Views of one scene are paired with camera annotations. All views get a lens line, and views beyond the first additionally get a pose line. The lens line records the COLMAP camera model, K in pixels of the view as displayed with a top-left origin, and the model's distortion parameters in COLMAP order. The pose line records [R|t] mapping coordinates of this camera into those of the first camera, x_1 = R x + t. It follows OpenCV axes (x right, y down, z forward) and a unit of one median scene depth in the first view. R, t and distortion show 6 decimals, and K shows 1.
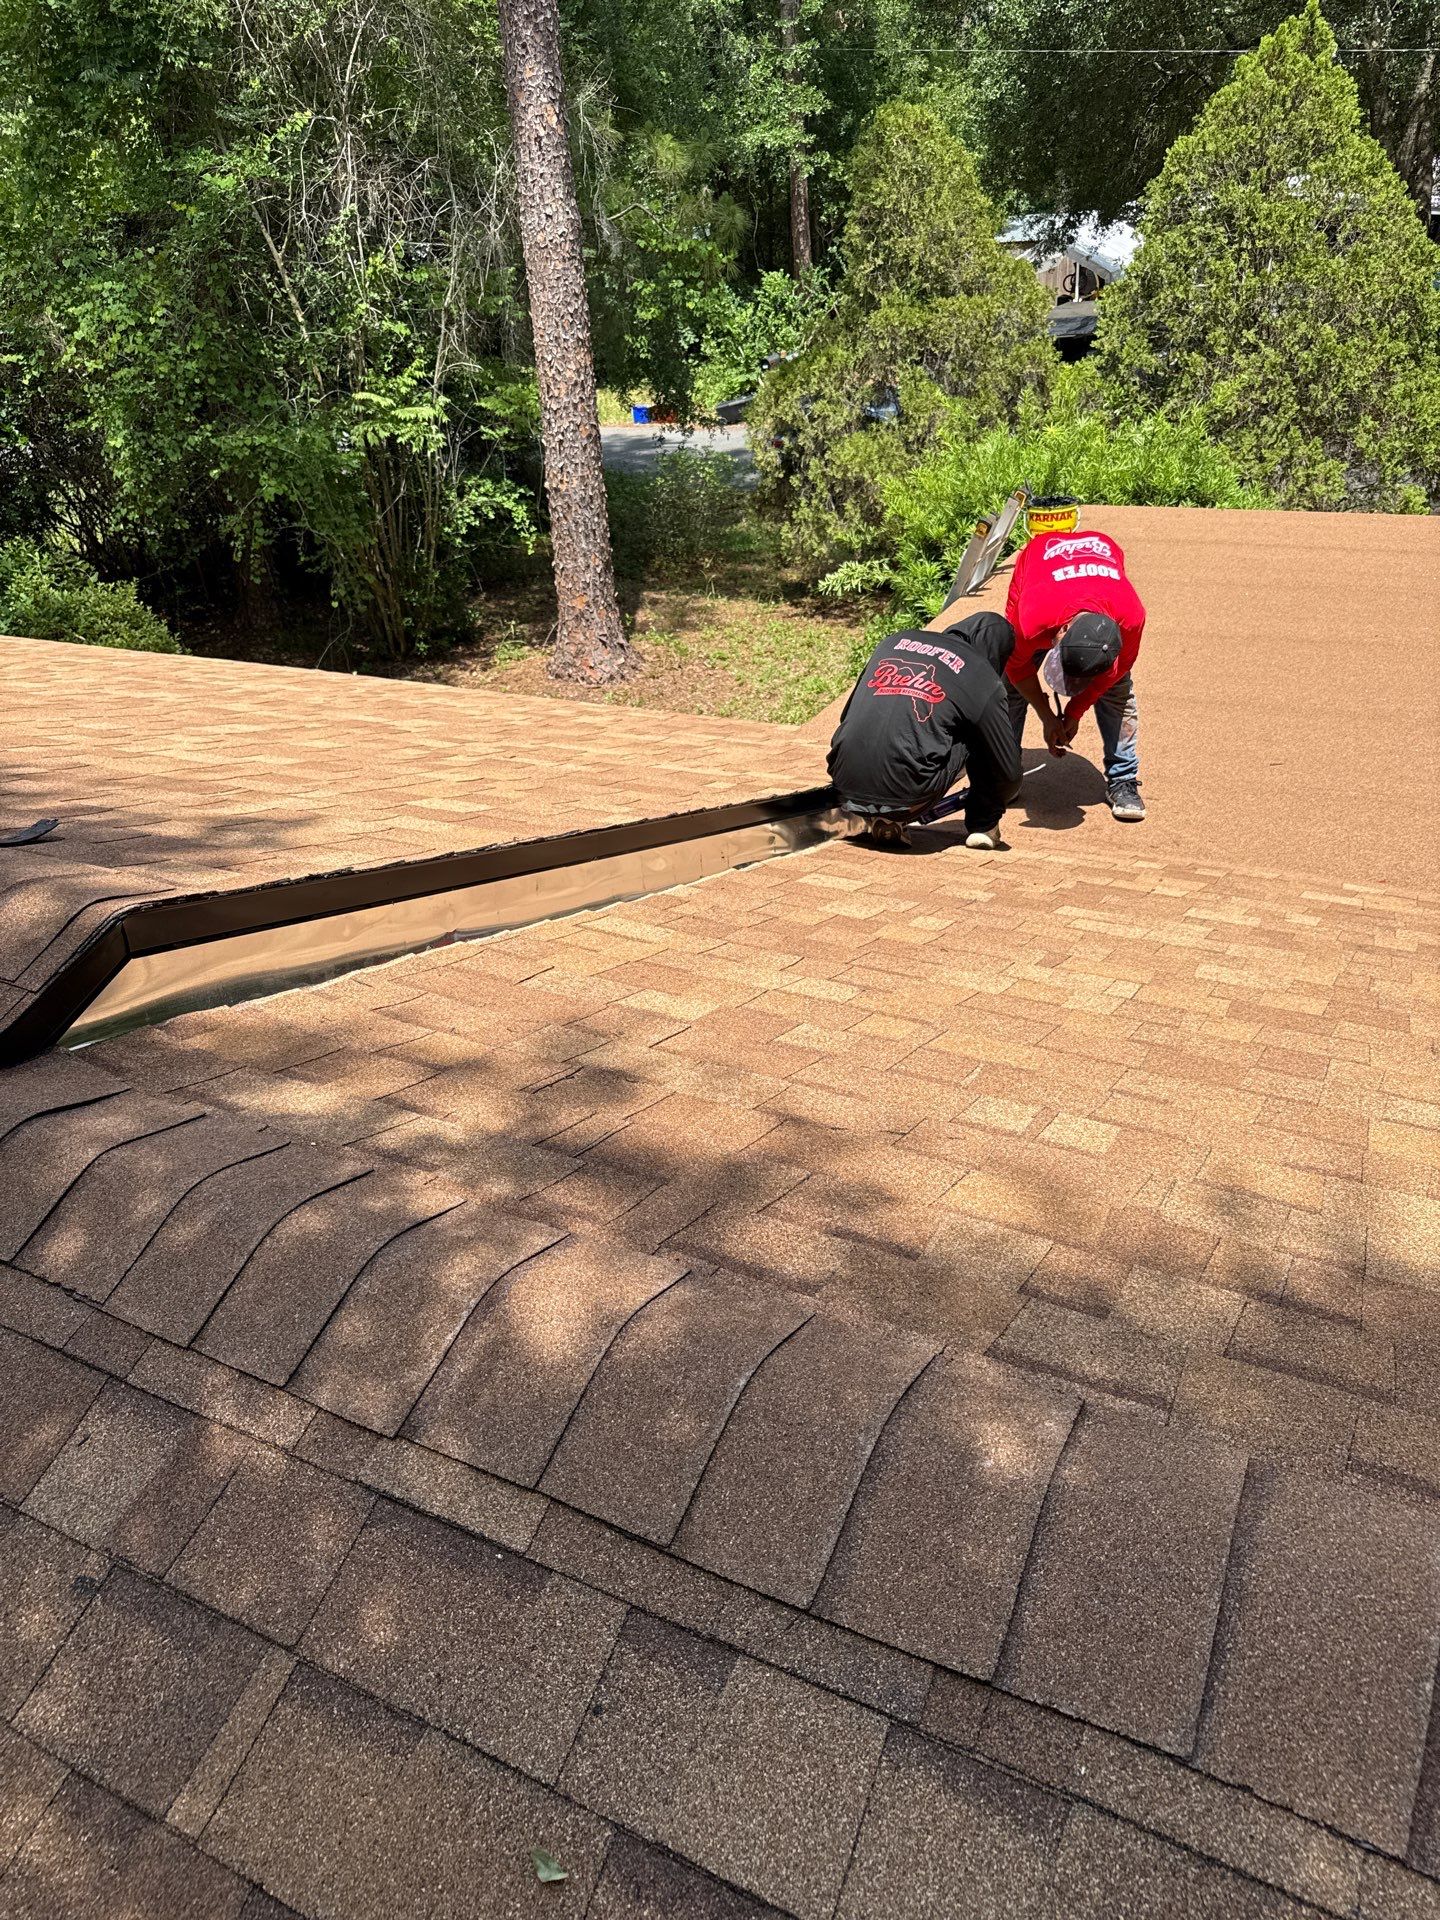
lens RADIAL K [[1400.6, 0, 729.4], [0, 1400.6, 973.1], [0, 0, 1]] dist [0.023352, -0.008806]
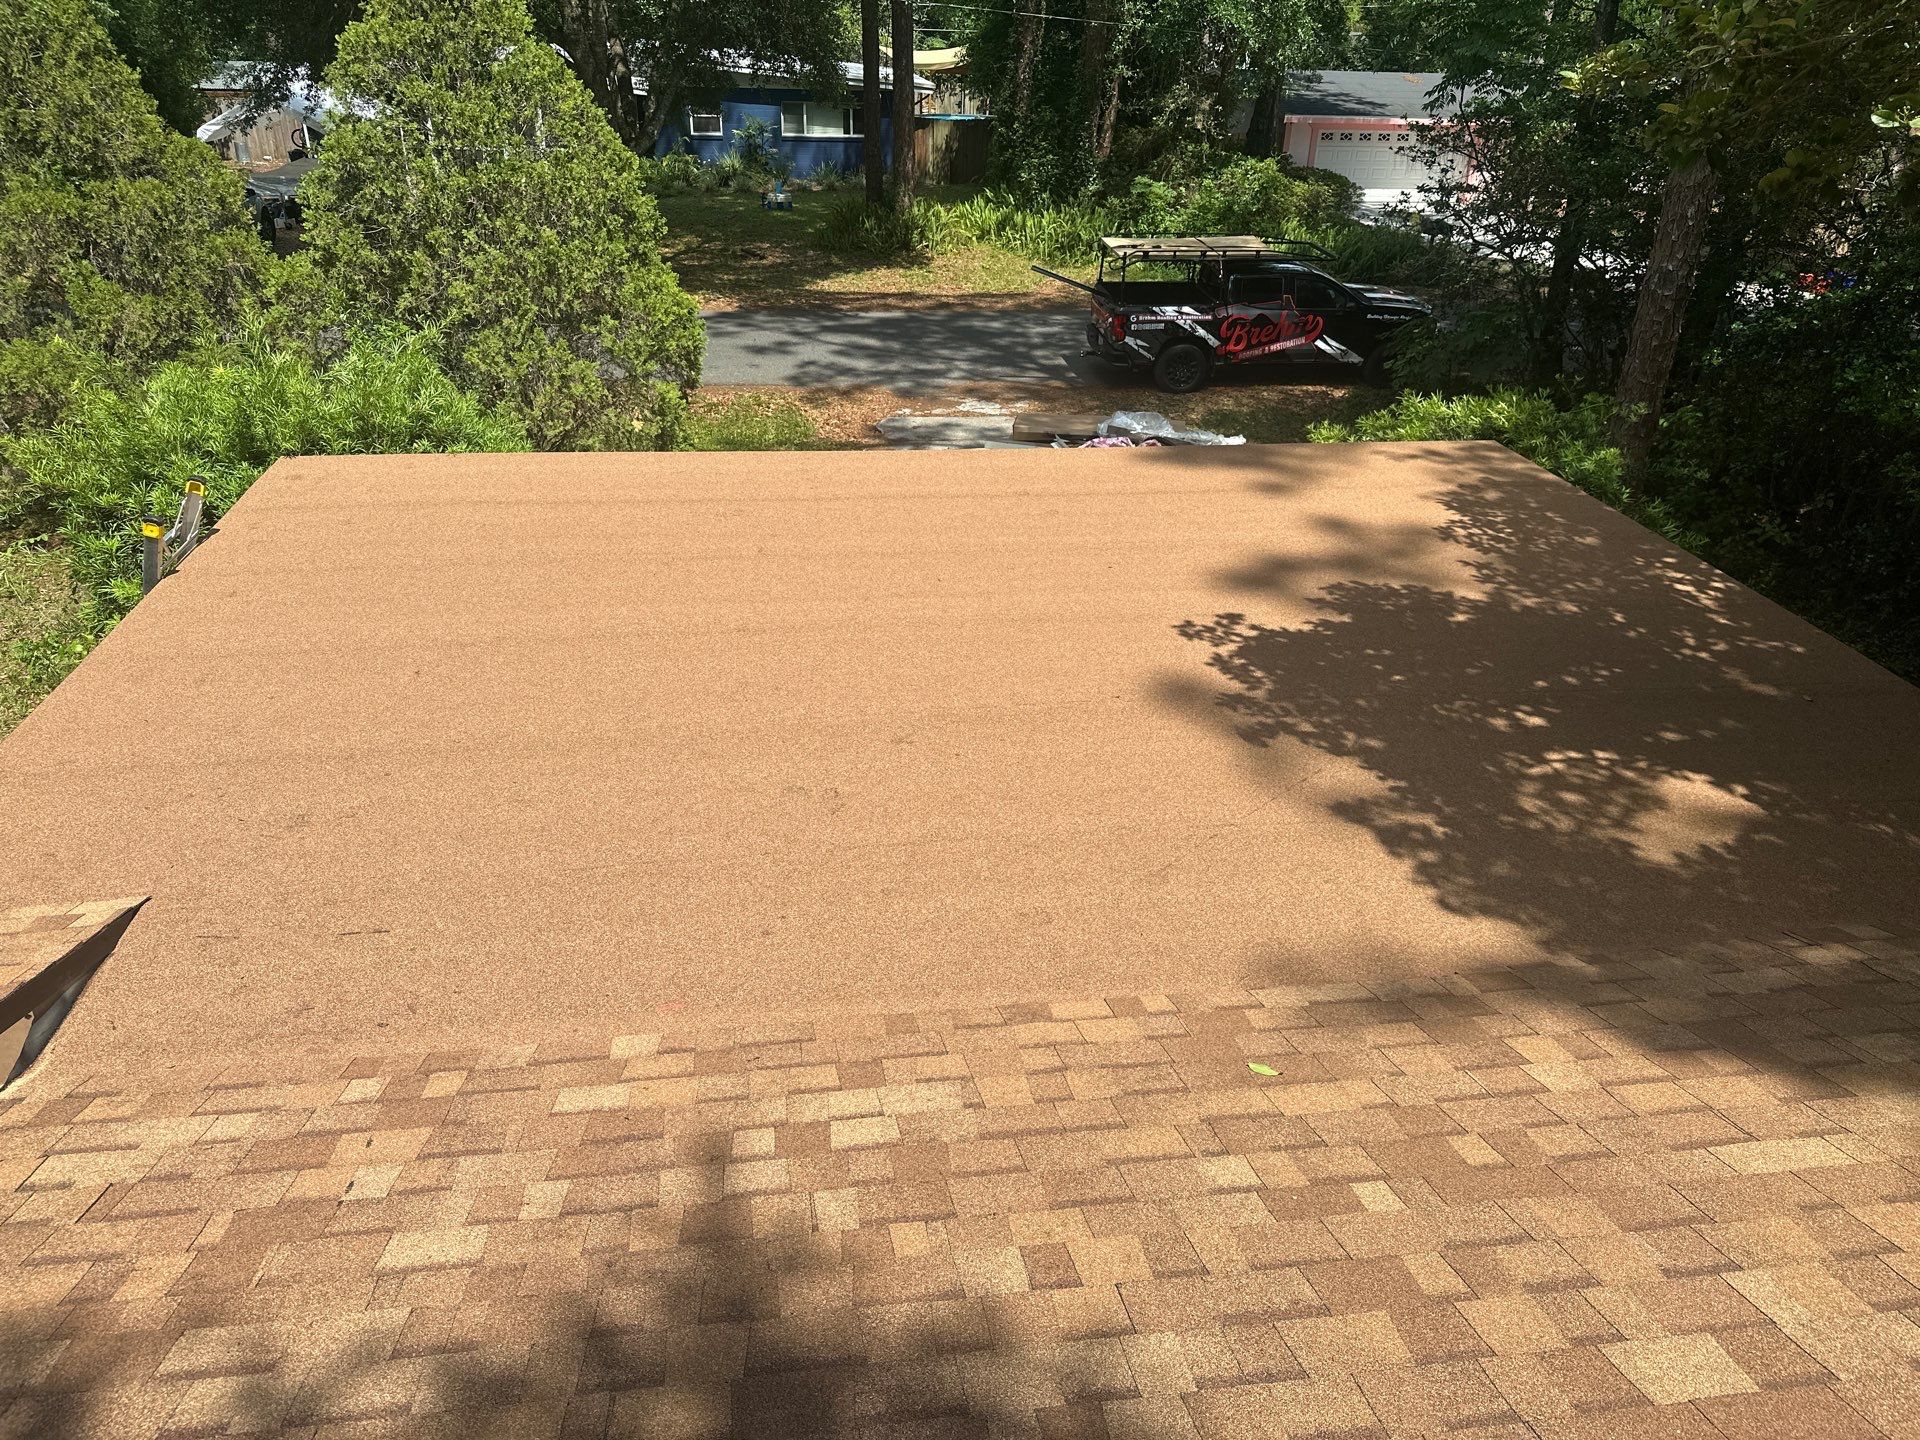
lens RADIAL K [[1400.6, 0, 962.9], [0, 1400.6, 717.2], [0, 0, 1]] dist [0.023352, -0.008806]
pose [[0.816928, -0.186176, 0.545863, 0.059644], [0.219513, 0.975600, 0.004226, -0.063924], [-0.533331, 0.116372, 0.837864, 0.058869]]
